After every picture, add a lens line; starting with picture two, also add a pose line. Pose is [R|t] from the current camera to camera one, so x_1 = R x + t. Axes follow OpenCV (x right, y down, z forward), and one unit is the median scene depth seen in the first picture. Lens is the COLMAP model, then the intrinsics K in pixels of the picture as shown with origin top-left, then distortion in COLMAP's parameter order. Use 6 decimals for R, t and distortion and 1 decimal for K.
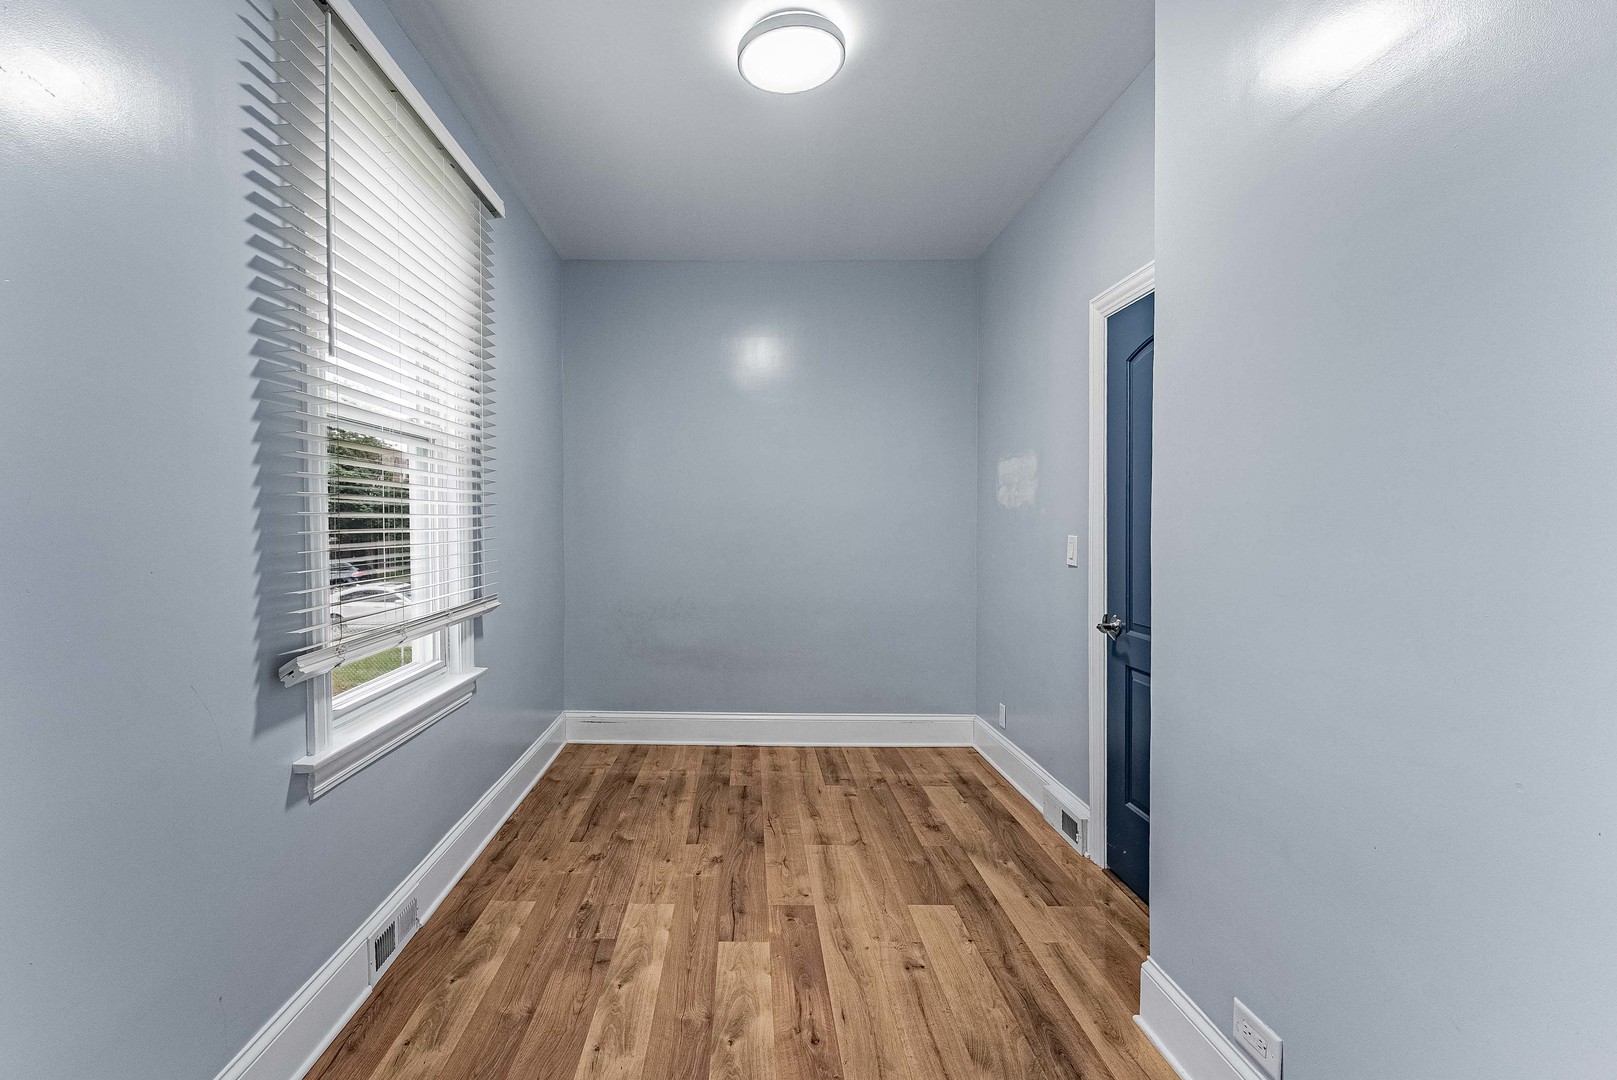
lens RADIAL K [[684.8, 0, 806.1], [0, 684.8, 533.4], [0, 0, 1]] dist [0.008911, -0.002212]
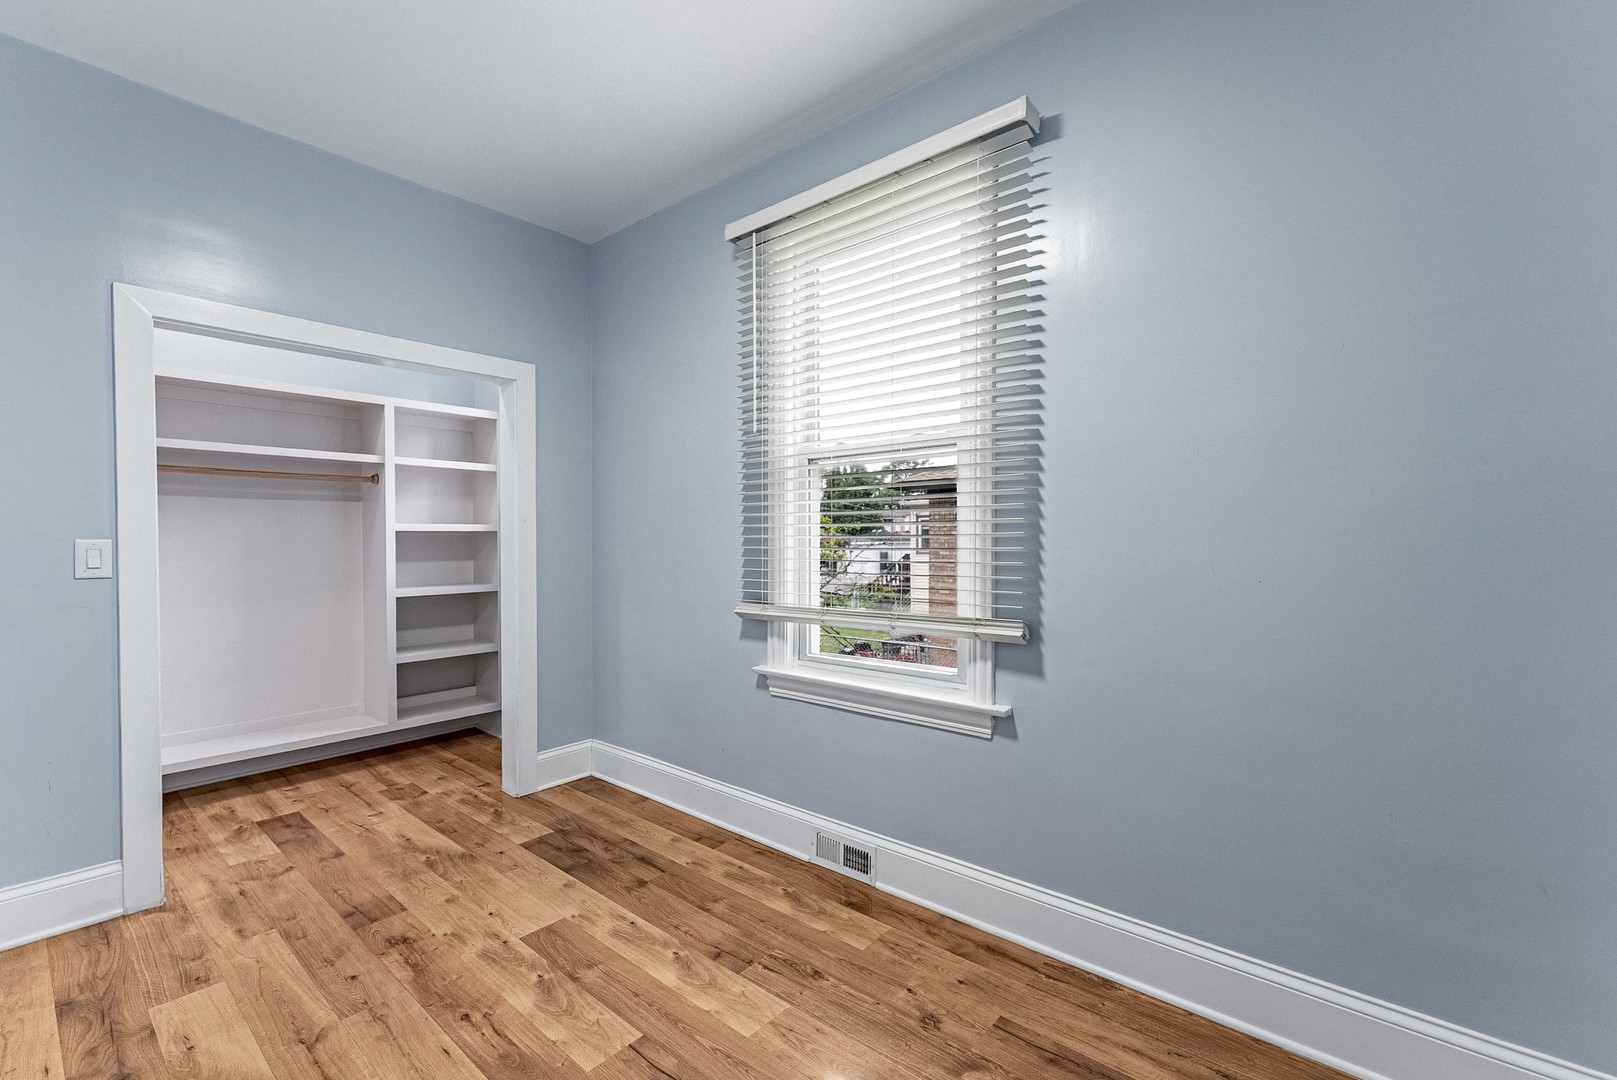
lens RADIAL K [[684.8, 0, 807.6], [0, 684.8, 536.4], [0, 0, 1]] dist [0.008911, -0.002212]
pose [[-0.701981, 0.004528, -0.712181, 0.349812], [-0.003632, 0.999944, 0.009937, -0.016439], [0.712186, 0.009562, -0.701926, 1.869556]]
